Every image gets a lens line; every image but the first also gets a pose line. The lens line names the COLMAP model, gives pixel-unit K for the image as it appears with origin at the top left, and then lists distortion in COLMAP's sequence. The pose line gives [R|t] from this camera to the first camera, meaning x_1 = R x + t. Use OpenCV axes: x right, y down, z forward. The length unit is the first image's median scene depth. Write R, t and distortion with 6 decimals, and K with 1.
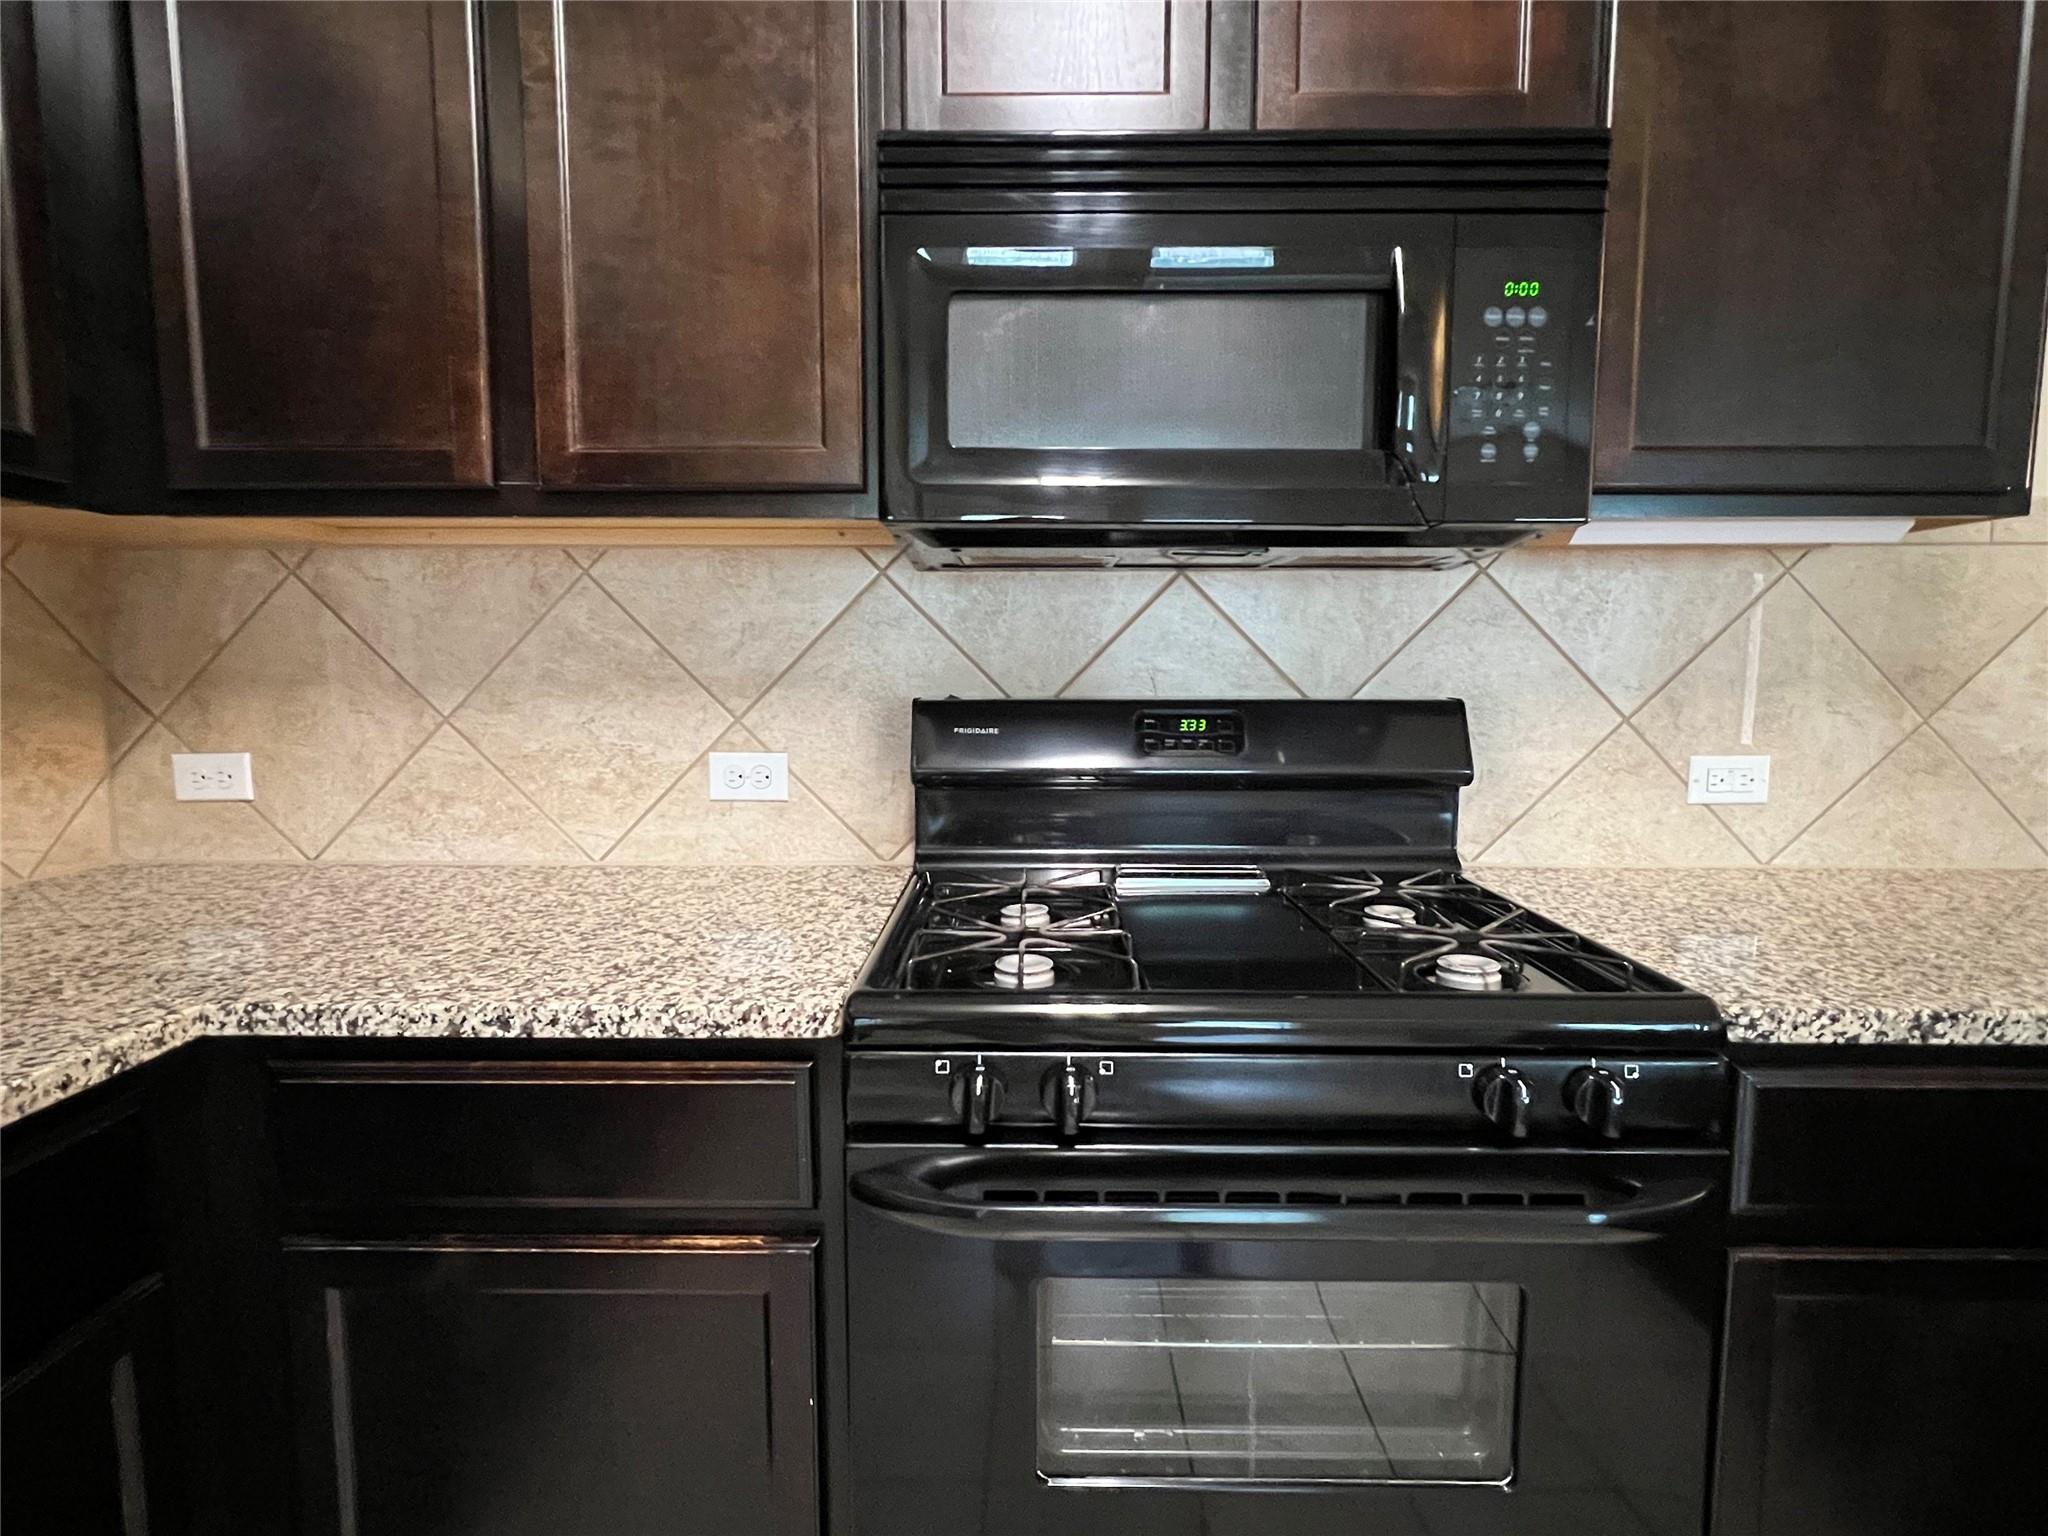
lens RADIAL K [[1027.6, 0, 1017.8], [0, 1027.6, 774.6], [0, 0, 1]] dist [-0.005932, 0.000163]
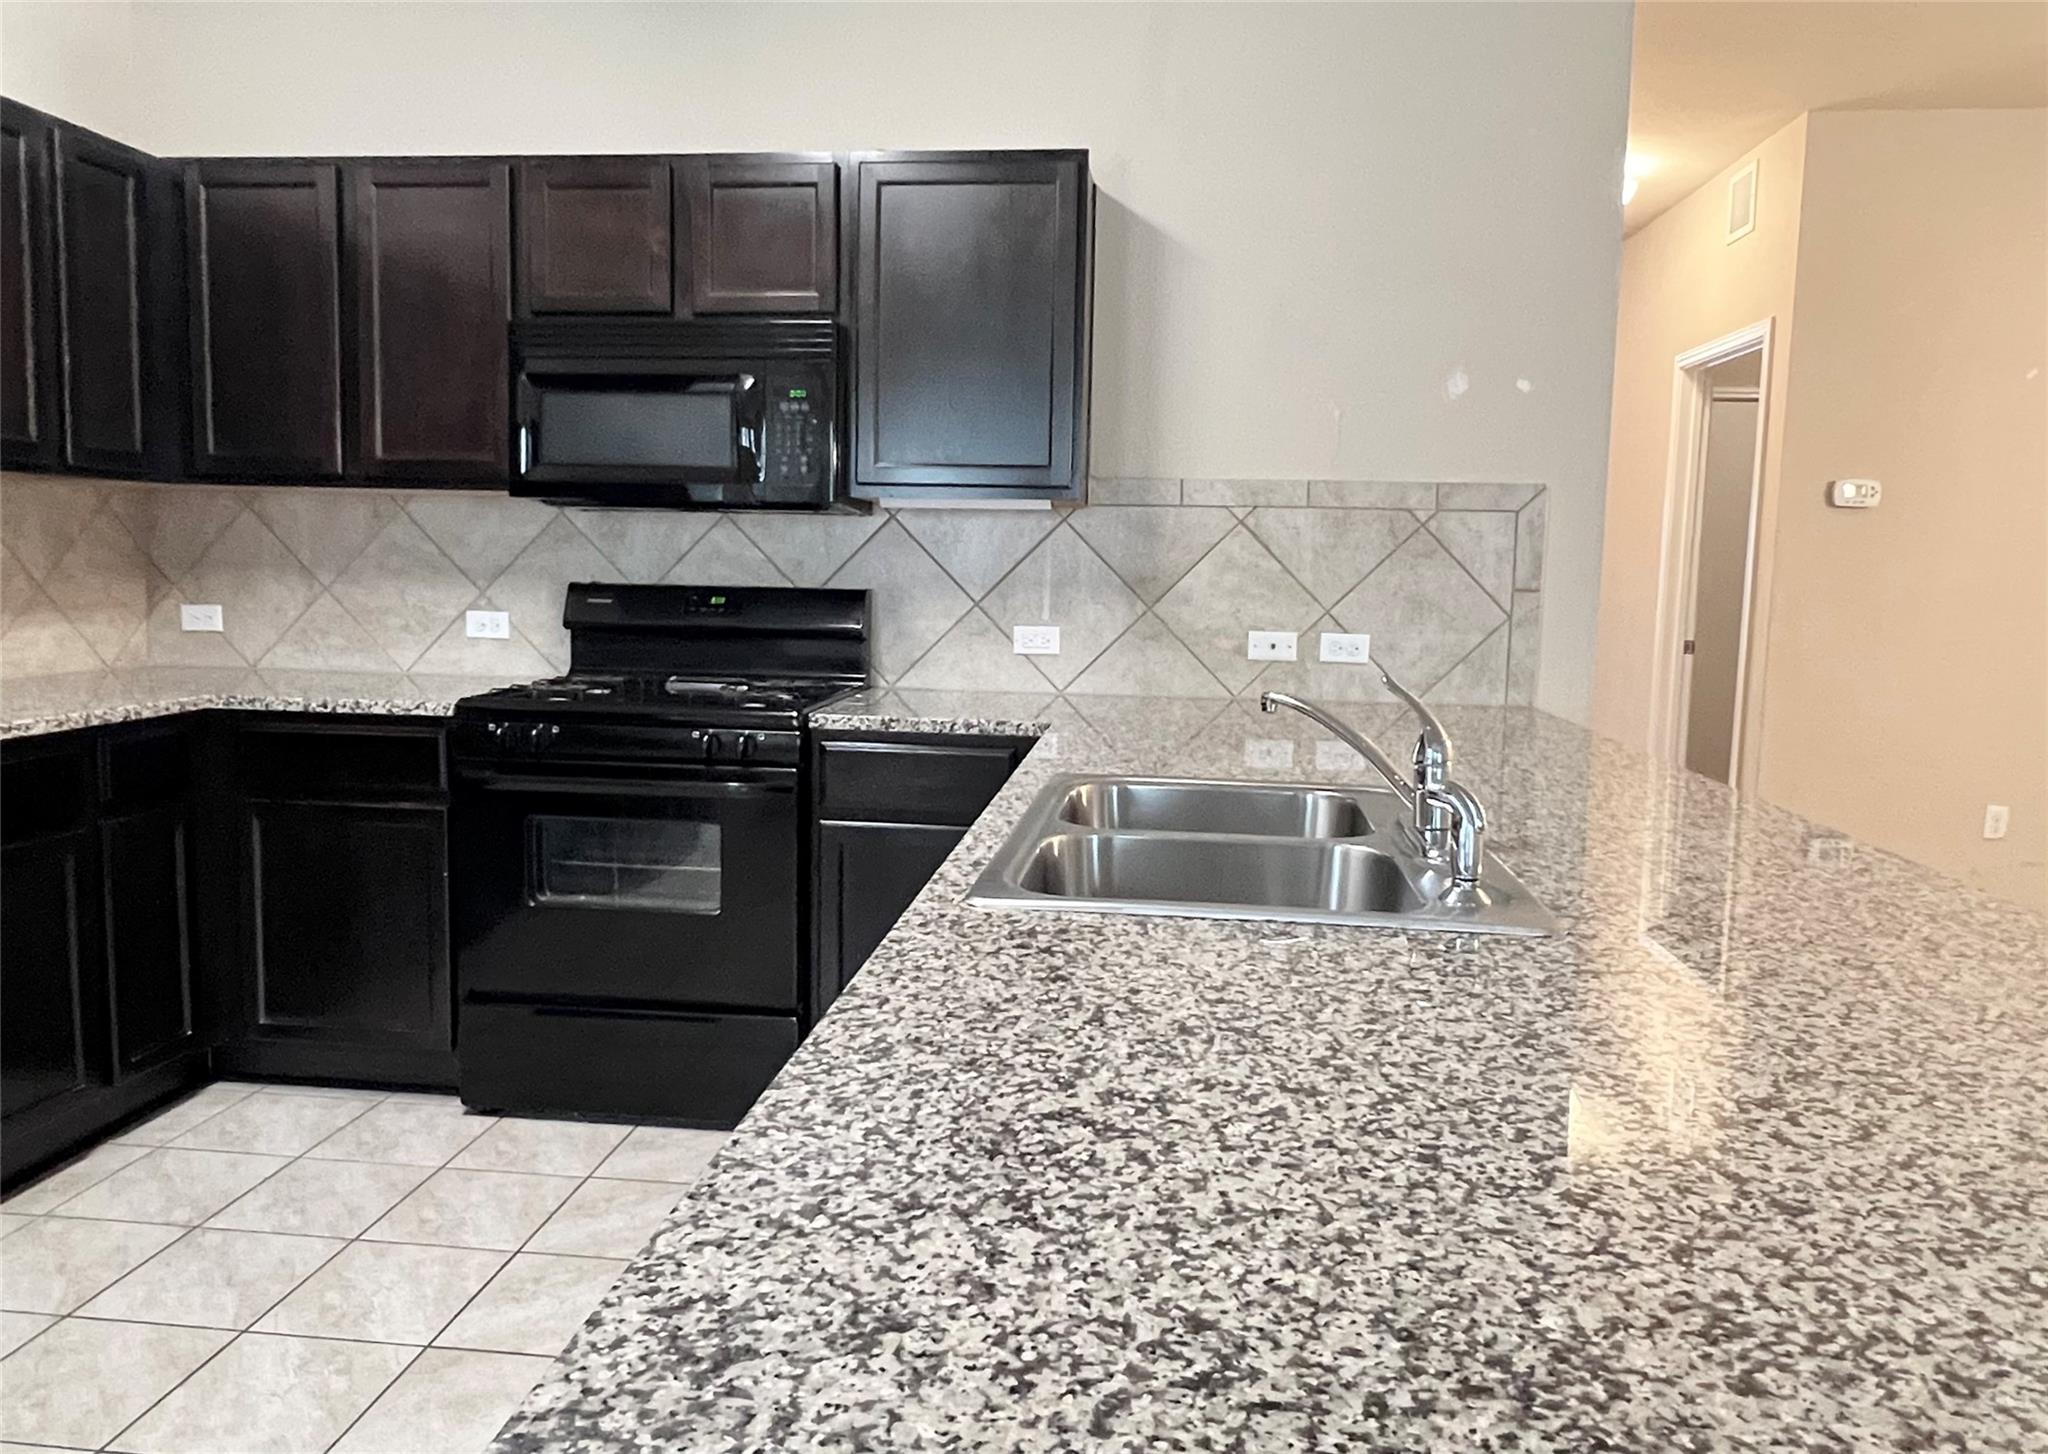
lens RADIAL K [[1398.3, 0, 1030.6], [0, 1398.3, 700.9], [0, 0, 1]] dist [-0.004406, -0.002270]
pose [[0.995281, 0.029768, -0.092354, 0.908255], [-0.030201, 0.999538, -0.003292, 0.114357], [0.092214, 0.006066, 0.995721, -1.326793]]
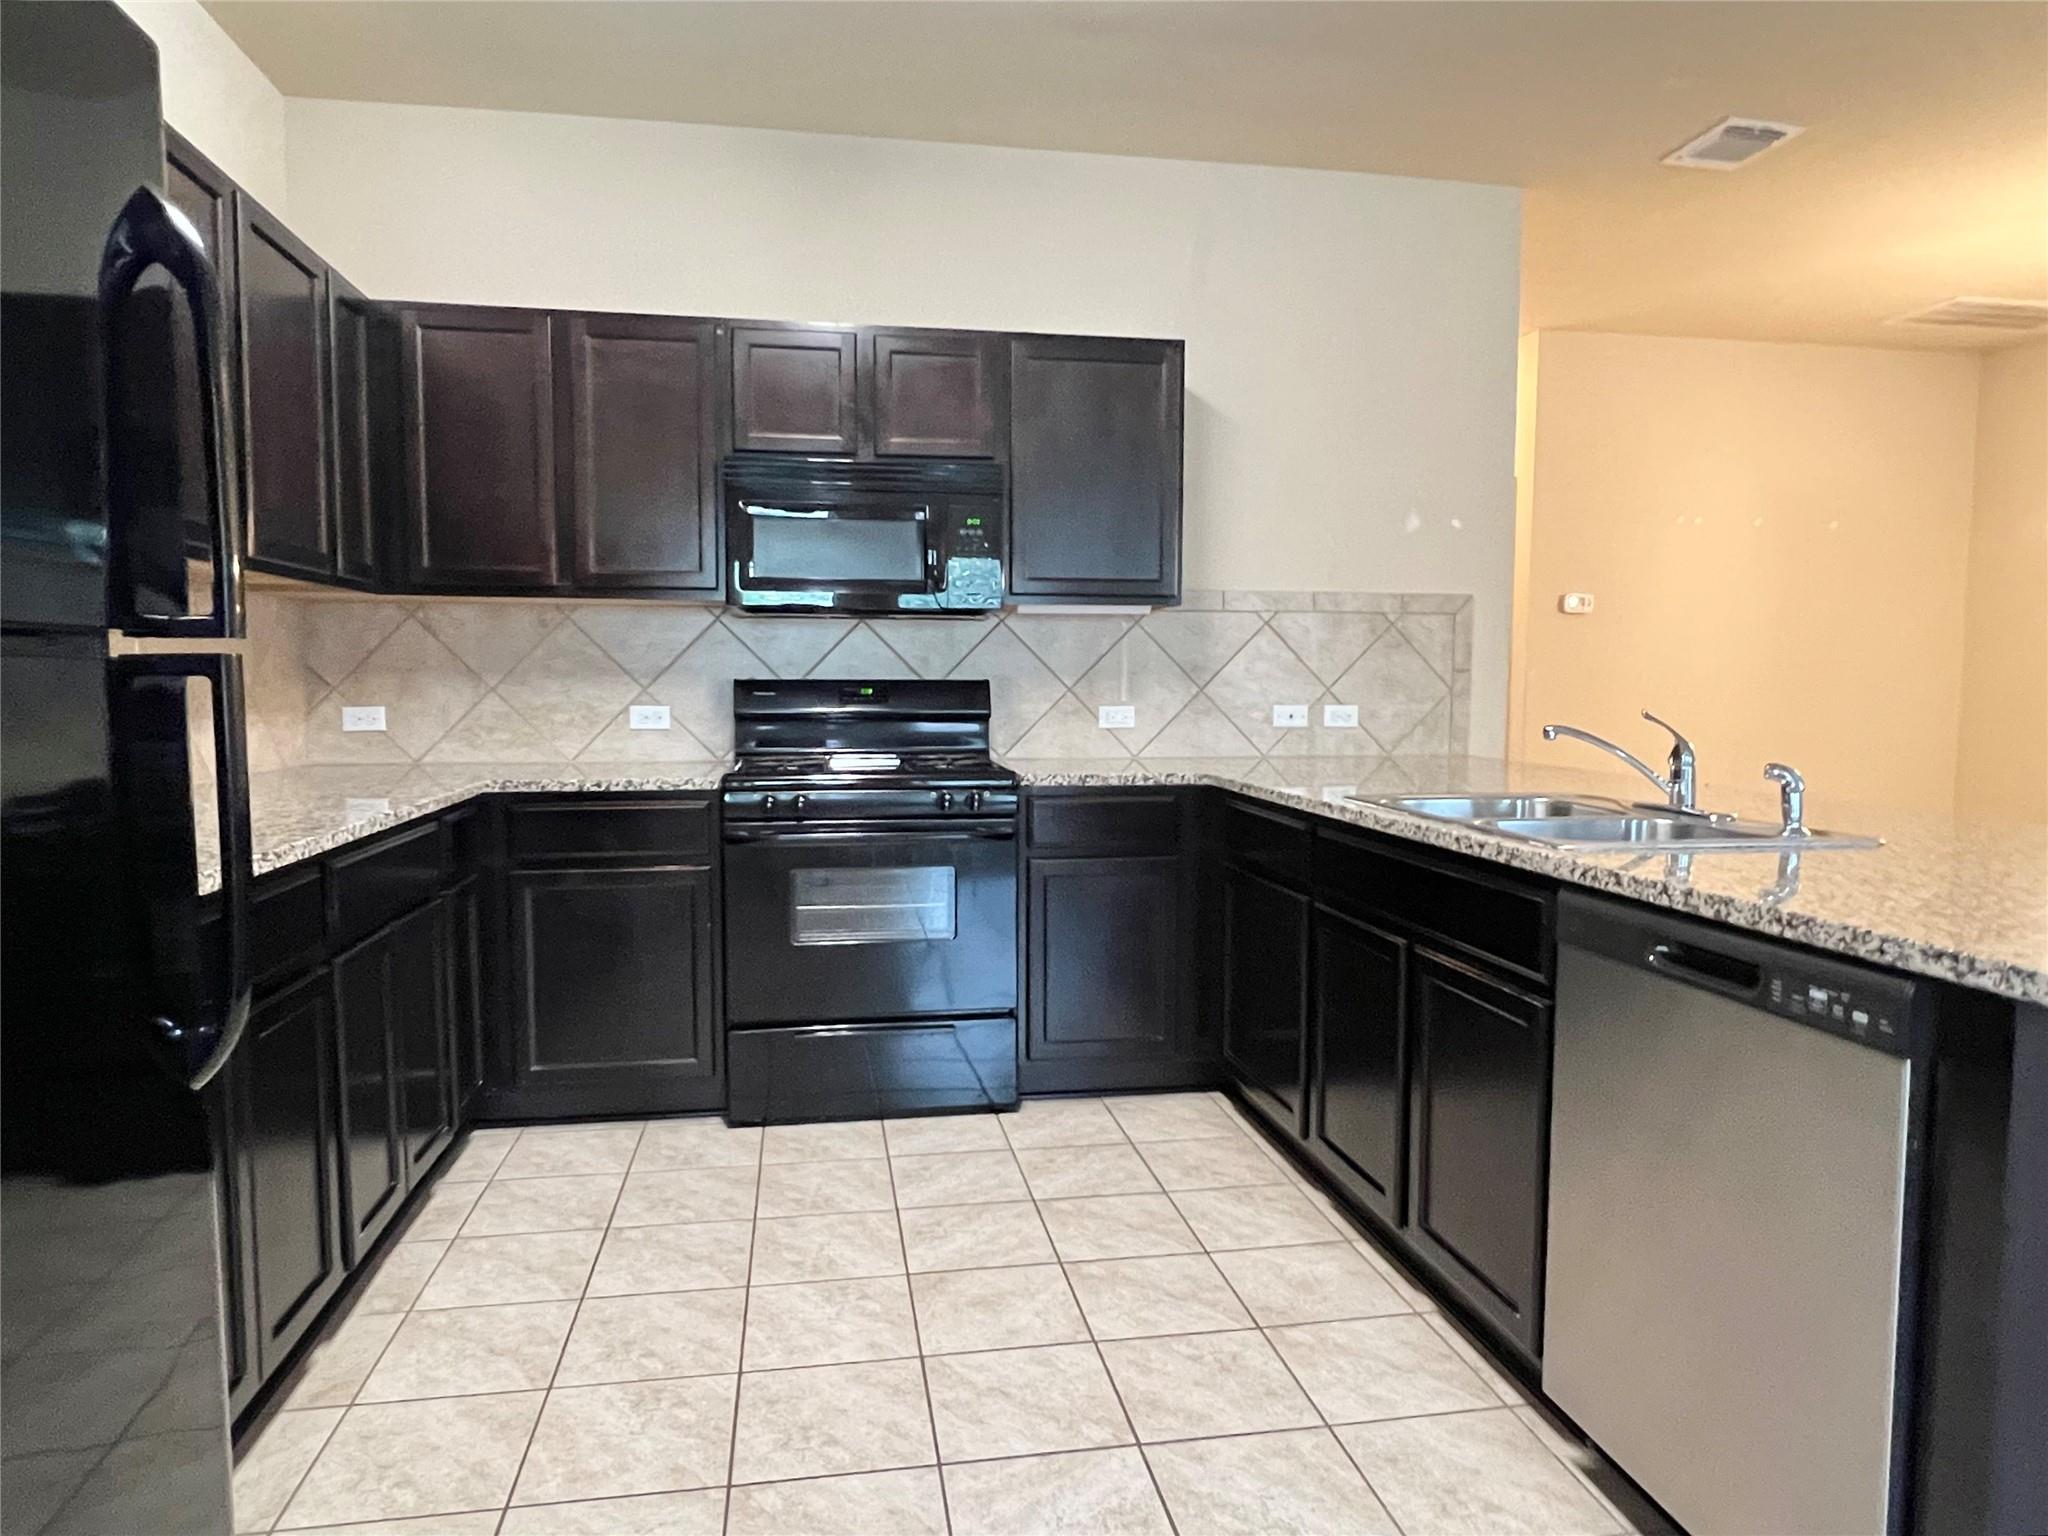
lens RADIAL K [[1232.1, 0, 1013.4], [0, 1232.1, 762.4], [0, 0, 1]] dist [0.002883, -0.003986]
pose [[0.985148, -0.009433, 0.171445, 0.027738], [0.015620, 0.999273, -0.034775, 0.189987], [-0.170993, 0.036936, 0.984580, -1.547444]]
